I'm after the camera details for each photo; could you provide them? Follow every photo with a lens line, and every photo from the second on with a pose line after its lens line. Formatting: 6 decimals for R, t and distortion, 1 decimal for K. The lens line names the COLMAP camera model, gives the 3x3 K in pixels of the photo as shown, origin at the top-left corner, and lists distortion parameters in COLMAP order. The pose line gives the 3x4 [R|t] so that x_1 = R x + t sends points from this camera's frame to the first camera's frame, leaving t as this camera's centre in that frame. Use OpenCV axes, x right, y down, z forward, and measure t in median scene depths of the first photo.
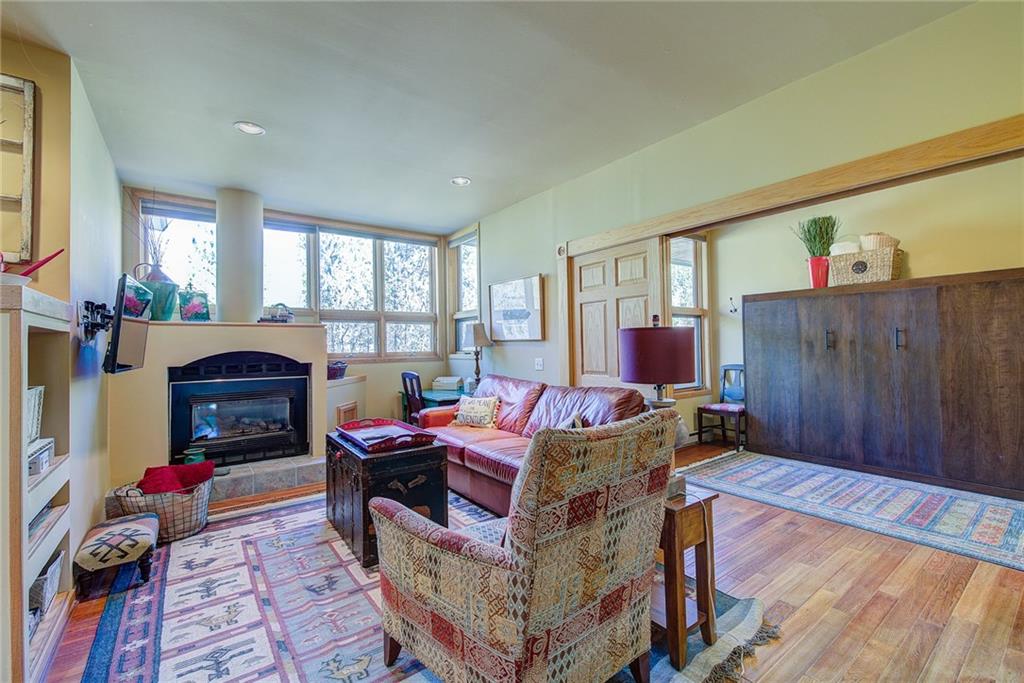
lens RADIAL K [[435.3, 0, 513.2], [0, 435.3, 338.0], [0, 0, 1]] dist [0.016991, -0.010118]
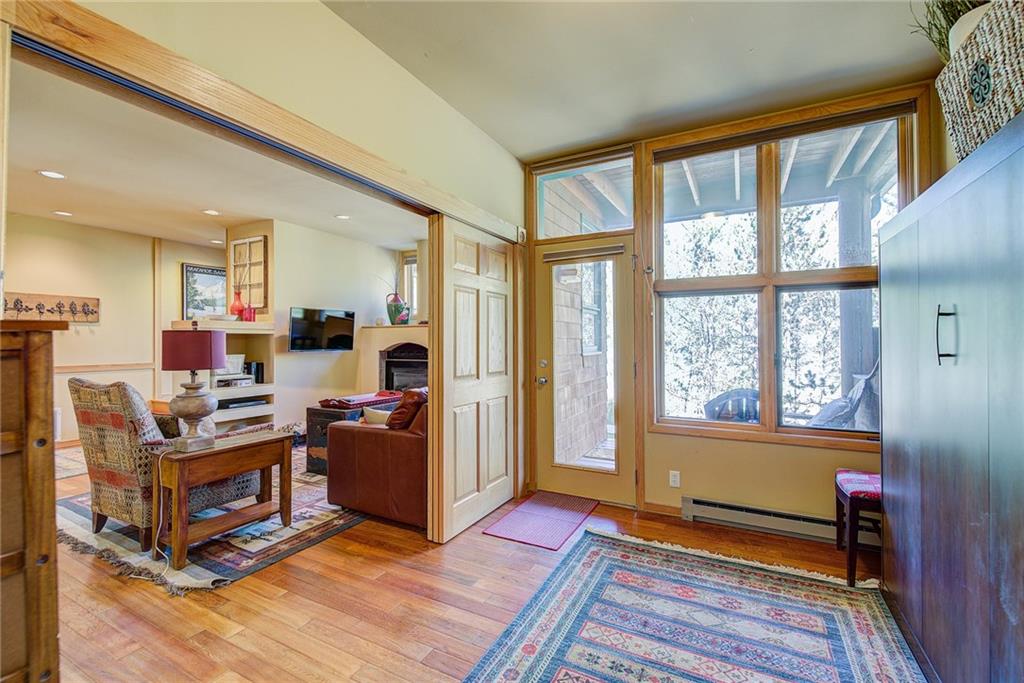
lens RADIAL K [[435.3, 0, 513.2], [0, 435.3, 338.0], [0, 0, 1]] dist [0.016991, -0.010118]
pose [[0.432678, 0.005823, -0.901530, 0.929446], [0.012595, 0.999843, 0.012503, -0.001735], [0.901461, -0.016765, 0.432536, 0.606900]]
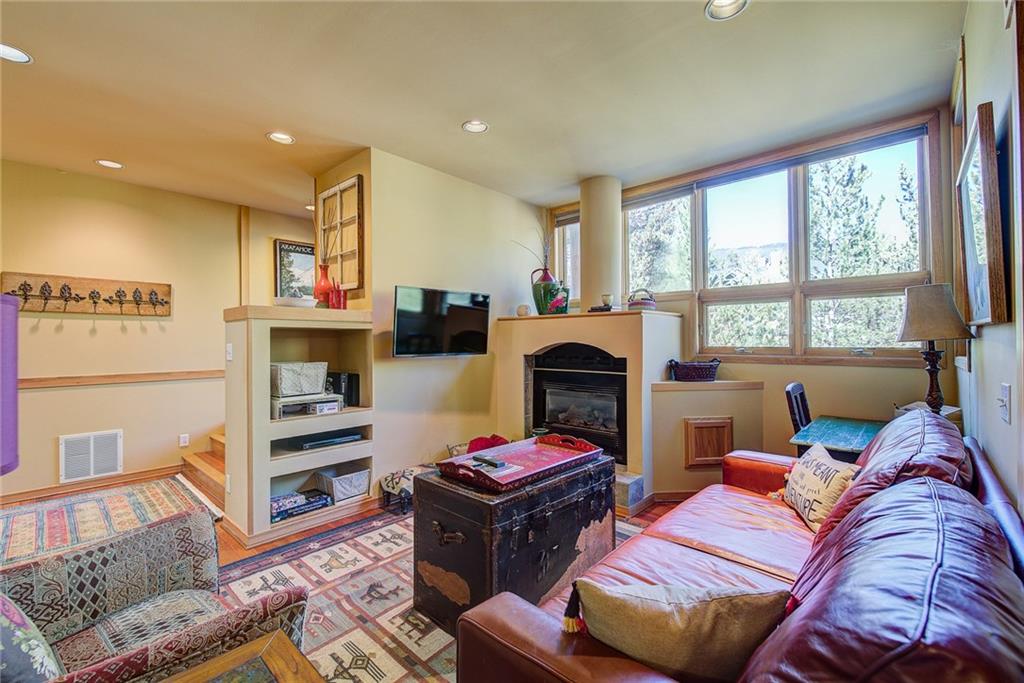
lens RADIAL K [[435.3, 0, 513.2], [0, 435.3, 338.0], [0, 0, 1]] dist [0.016991, -0.010118]
pose [[0.191299, 0.008759, -0.981493, 0.307157], [0.019346, 0.999732, 0.012692, 0.004701], [0.981341, -0.021416, 0.191079, 0.630575]]
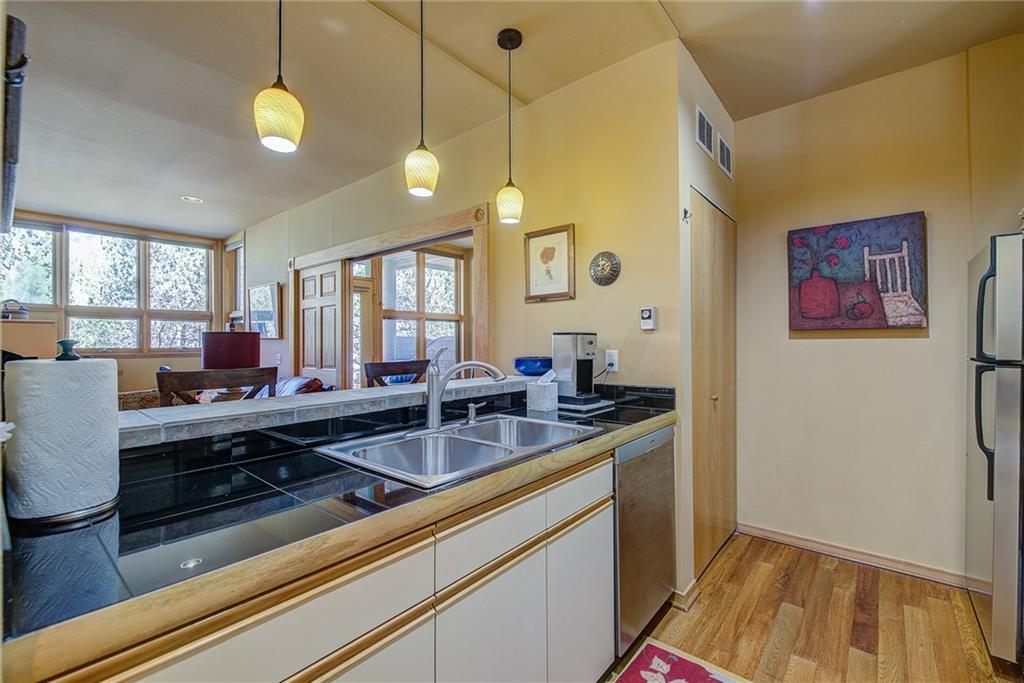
lens RADIAL K [[435.3, 0, 513.2], [0, 435.3, 338.0], [0, 0, 1]] dist [0.016991, -0.010118]
pose [[0.974255, 0.014999, 0.224949, 0.428046], [-0.015947, 0.999870, 0.002396, -0.010088], [-0.224884, -0.005921, 0.974368, -0.301014]]
